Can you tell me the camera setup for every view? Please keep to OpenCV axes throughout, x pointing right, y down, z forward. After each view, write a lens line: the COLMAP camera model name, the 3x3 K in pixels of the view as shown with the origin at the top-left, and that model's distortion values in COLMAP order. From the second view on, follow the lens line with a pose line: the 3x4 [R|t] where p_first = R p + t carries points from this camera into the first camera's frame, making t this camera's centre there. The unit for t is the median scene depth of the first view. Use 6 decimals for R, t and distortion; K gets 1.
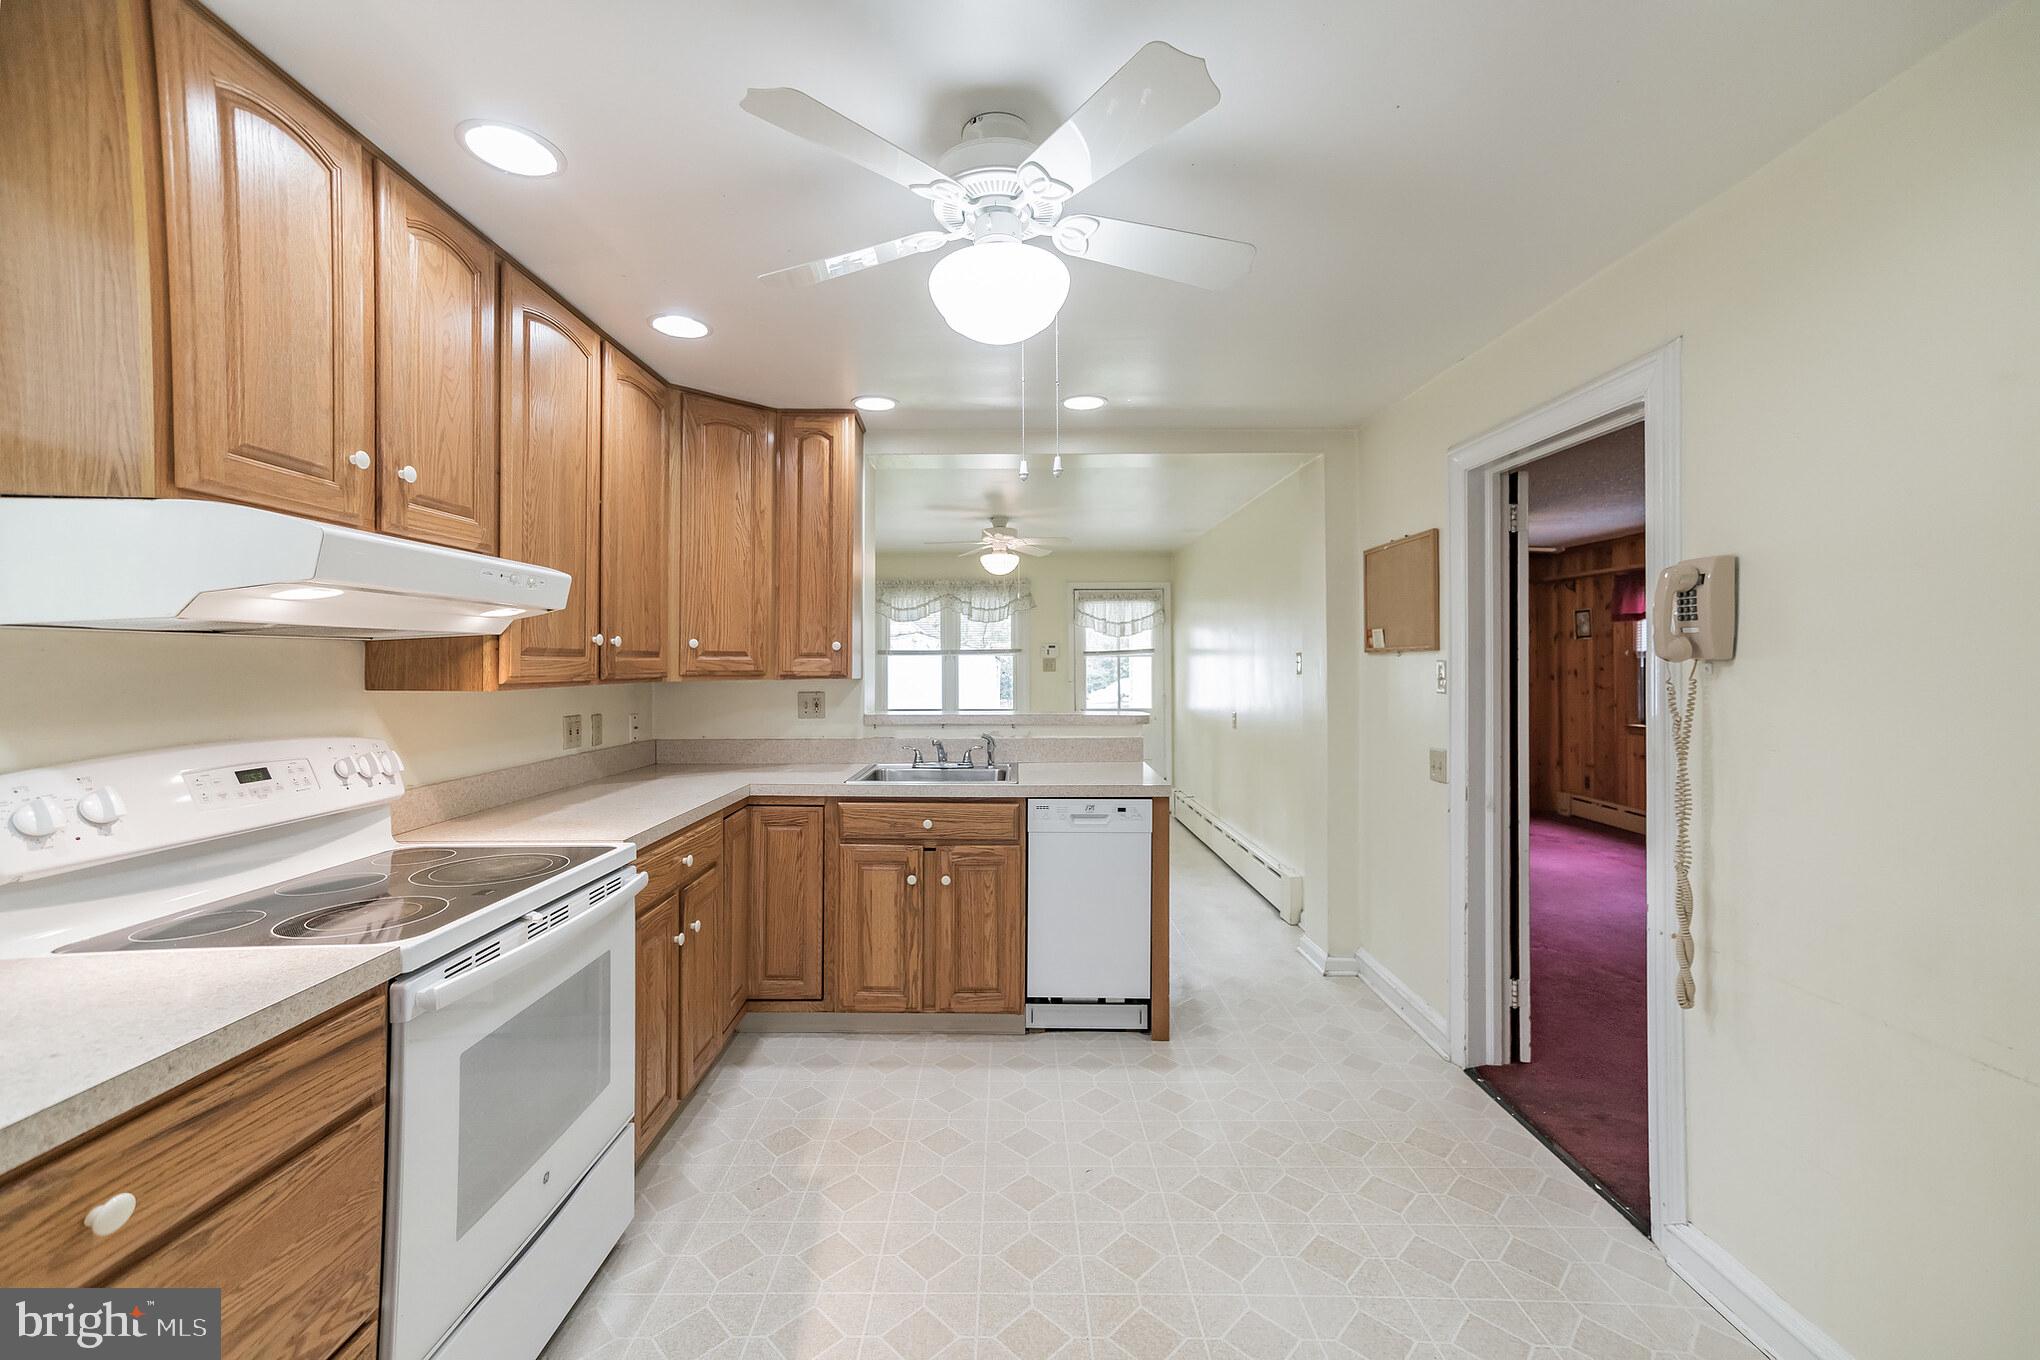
lens RADIAL K [[854.6, 0, 974.5], [0, 854.6, 674.0], [0, 0, 1]] dist [0.015176, 0.004956]
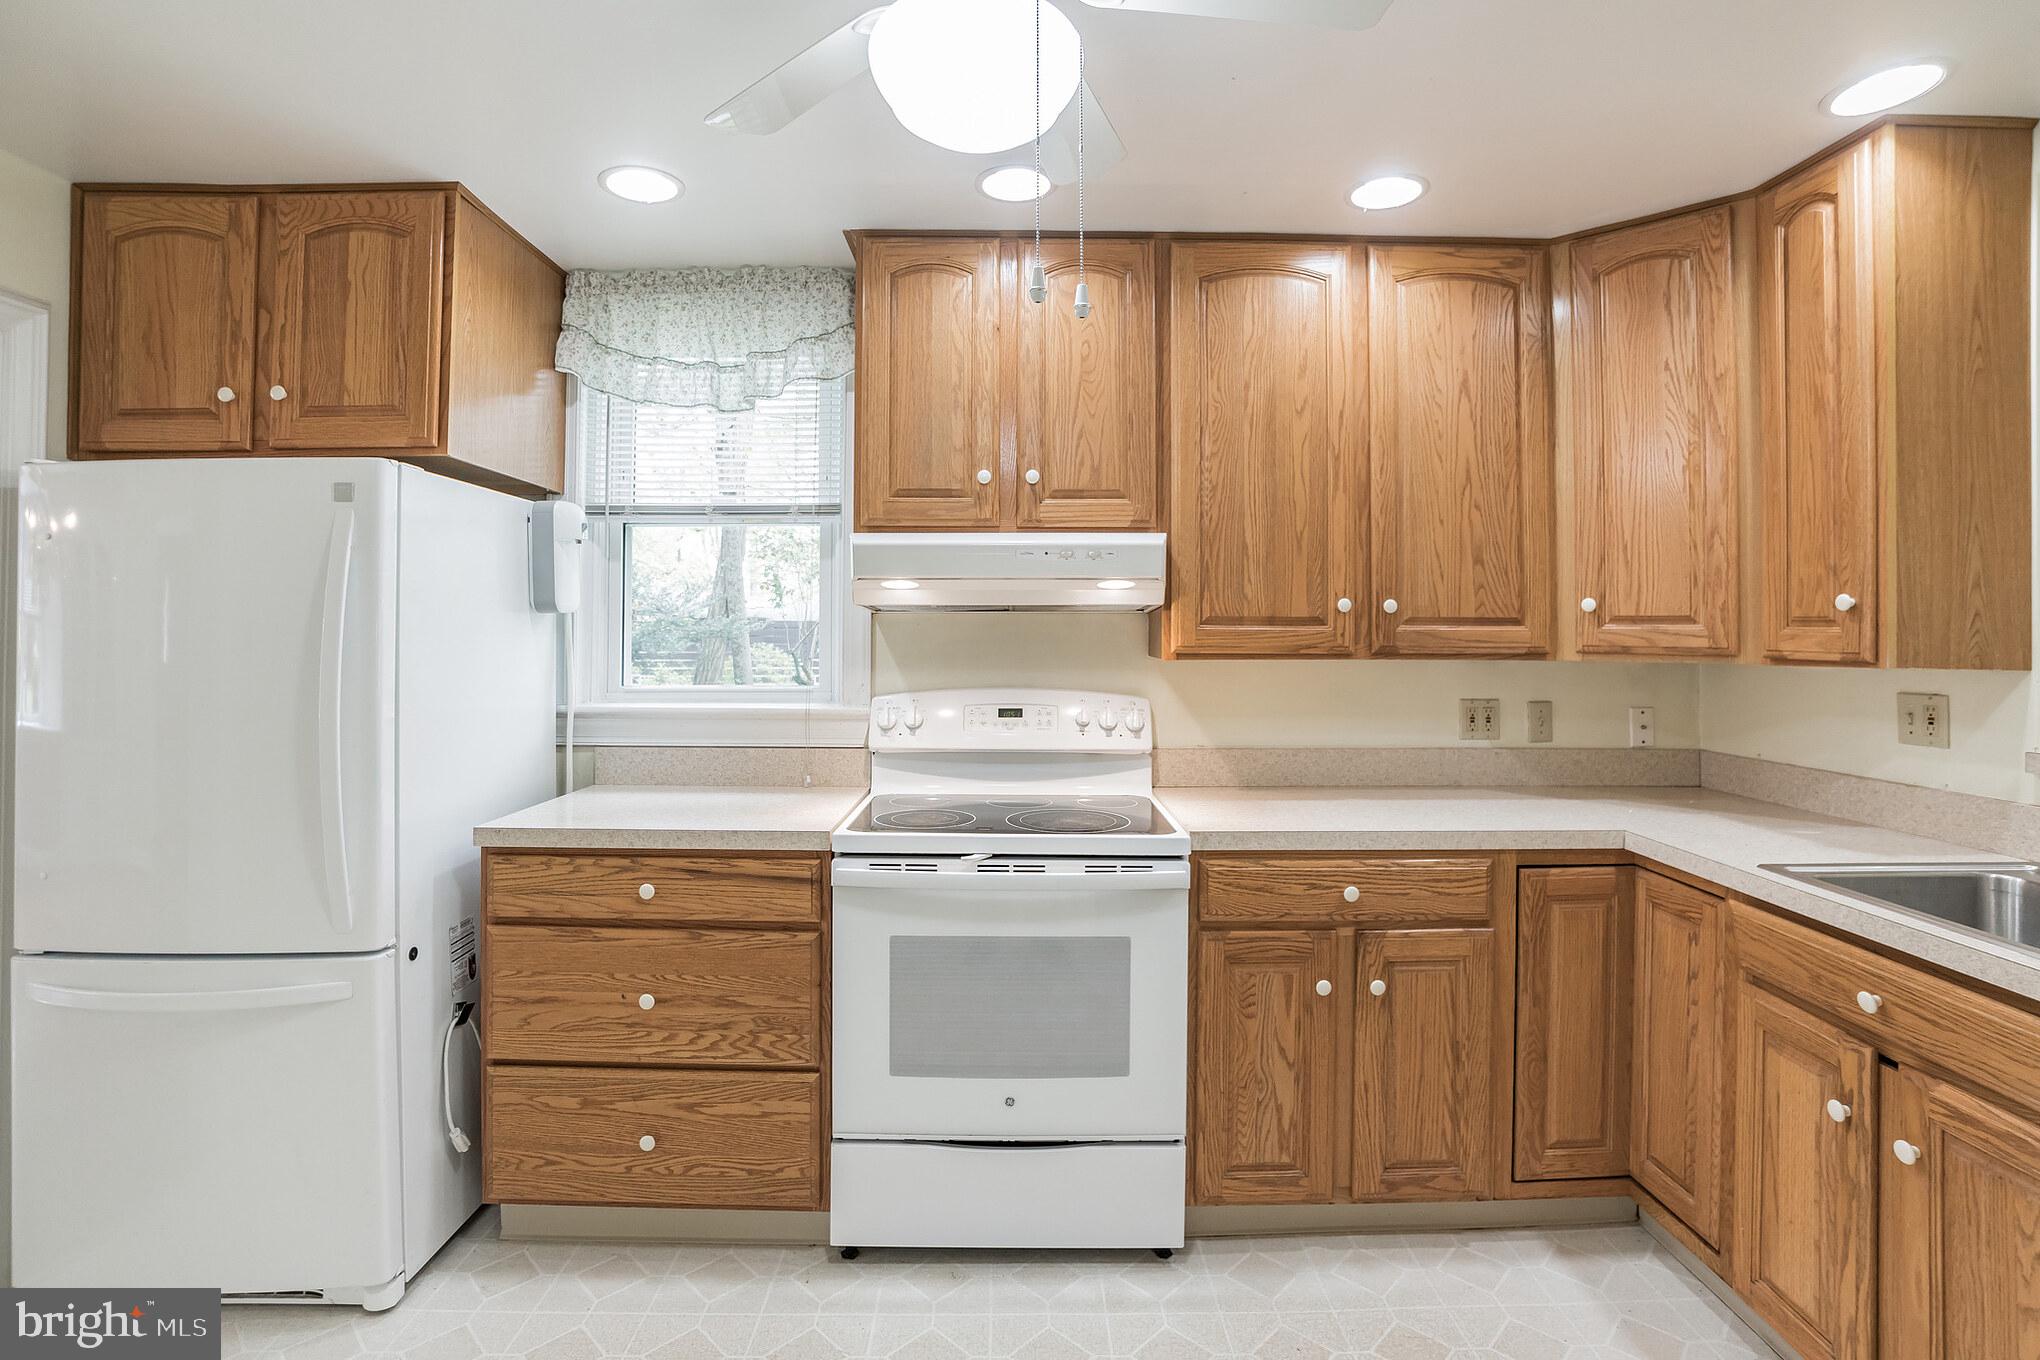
lens RADIAL K [[990.5, 0, 1028.1], [0, 990.5, 624.6], [0, 0, 1]] dist [-0.048190, 0.000909]
pose [[0.032739, -0.000933, -0.999463, 0.435516], [-0.015783, 0.999874, -0.001450, -0.012799], [0.999339, 0.015822, 0.032720, 0.564463]]
